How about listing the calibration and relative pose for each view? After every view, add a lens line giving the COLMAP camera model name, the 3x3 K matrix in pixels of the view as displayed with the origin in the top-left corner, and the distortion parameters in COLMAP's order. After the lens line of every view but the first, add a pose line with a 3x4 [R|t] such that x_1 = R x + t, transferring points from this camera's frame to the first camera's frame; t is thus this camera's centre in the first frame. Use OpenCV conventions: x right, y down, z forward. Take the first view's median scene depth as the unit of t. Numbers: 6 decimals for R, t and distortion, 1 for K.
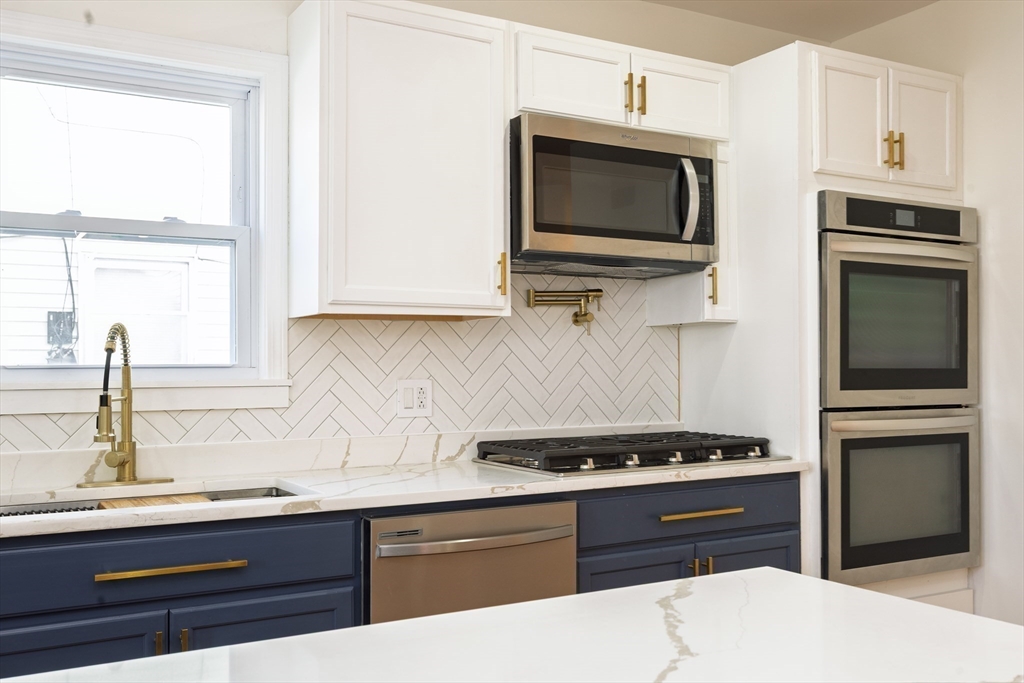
lens RADIAL K [[999.3, 0, 517.2], [0, 999.3, 342.3], [0, 0, 1]] dist [-0.010272, 0.000000]
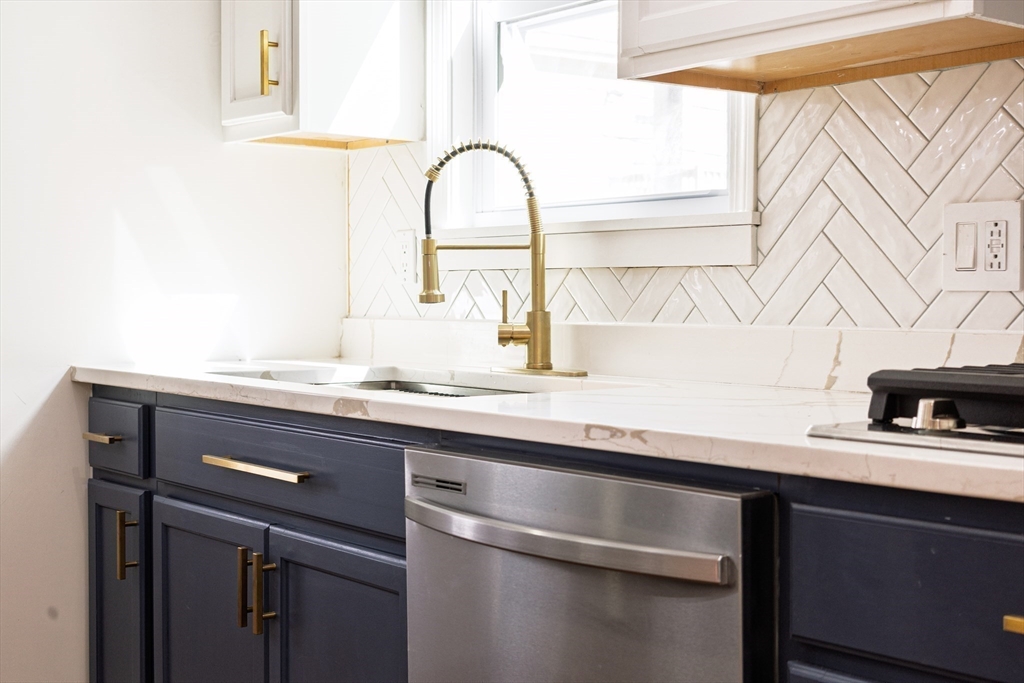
lens RADIAL K [[1414.3, 0, 510.6], [0, 1414.3, 385.8], [0, 0, 1]] dist [0.030059, 0.000000]
pose [[0.141921, 0.072056, -0.987252, 0.475491], [0.022460, 0.996856, 0.075986, 0.063950], [0.989623, -0.032958, 0.139856, 0.707436]]
